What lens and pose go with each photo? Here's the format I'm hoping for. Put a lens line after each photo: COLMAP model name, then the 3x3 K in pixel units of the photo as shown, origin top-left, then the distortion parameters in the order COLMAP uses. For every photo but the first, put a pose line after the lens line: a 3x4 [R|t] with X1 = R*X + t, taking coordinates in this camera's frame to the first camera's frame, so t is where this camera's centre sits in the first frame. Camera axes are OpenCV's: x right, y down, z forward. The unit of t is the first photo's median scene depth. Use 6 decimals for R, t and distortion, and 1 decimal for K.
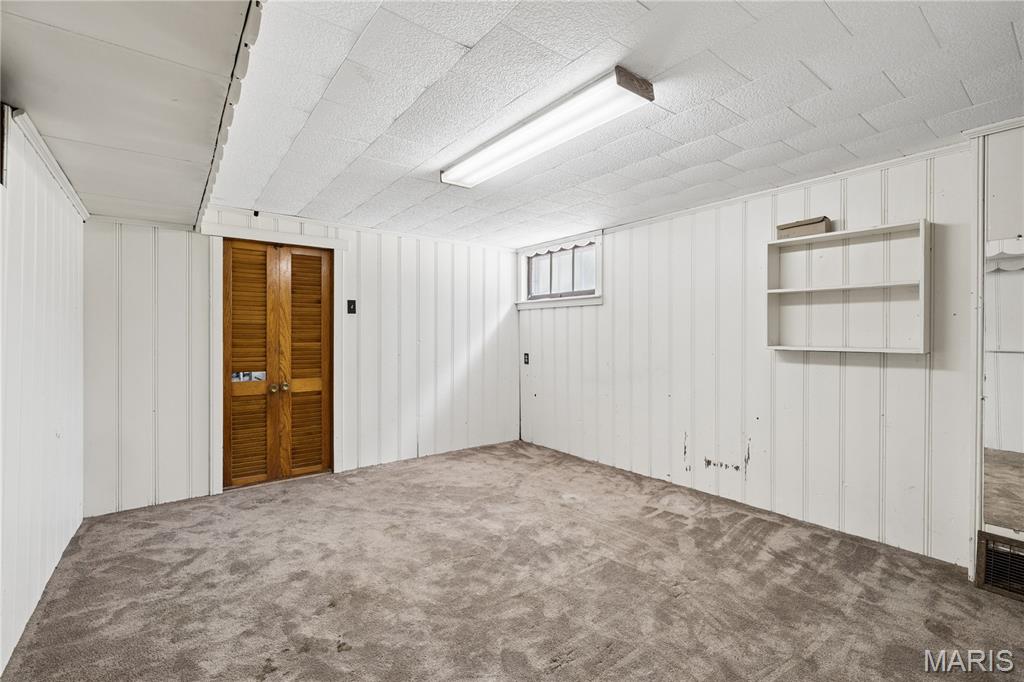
lens RADIAL K [[455.8, 0, 512.5], [0, 455.8, 336.9], [0, 0, 1]] dist [-0.001541, -0.000151]
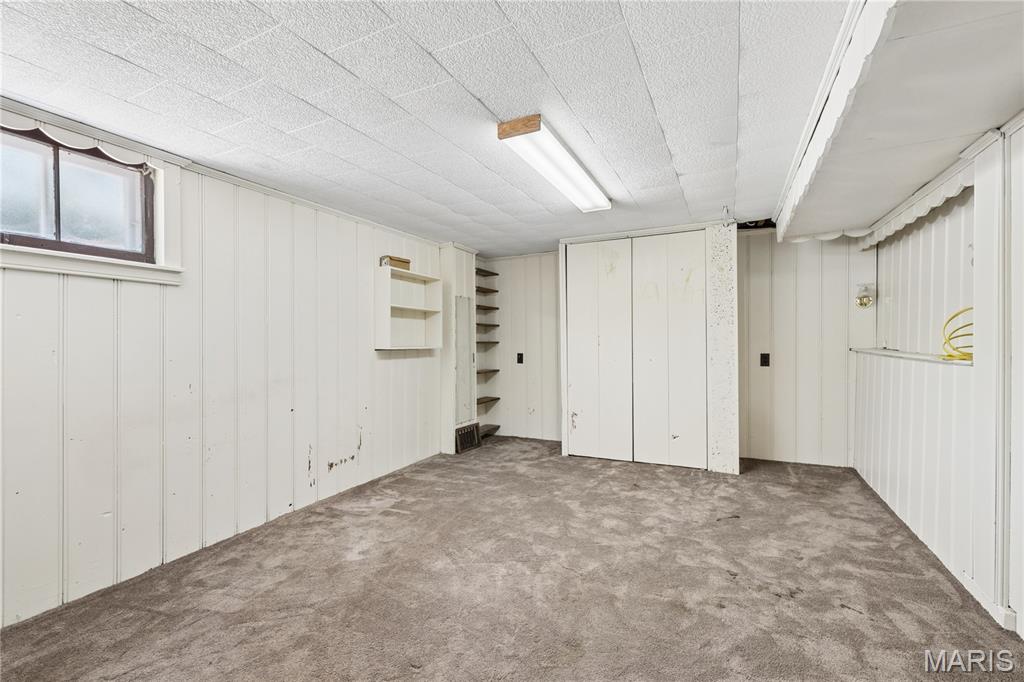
lens RADIAL K [[436.6, 0, 512.3], [0, 436.6, 342.5], [0, 0, 1]] dist [-0.002795, 0.001849]
pose [[-0.438893, 0.002420, 0.898536, -0.682844], [0.014806, 0.999880, 0.004540, 0.006220], [-0.898417, 0.015296, -0.438876, 1.184329]]
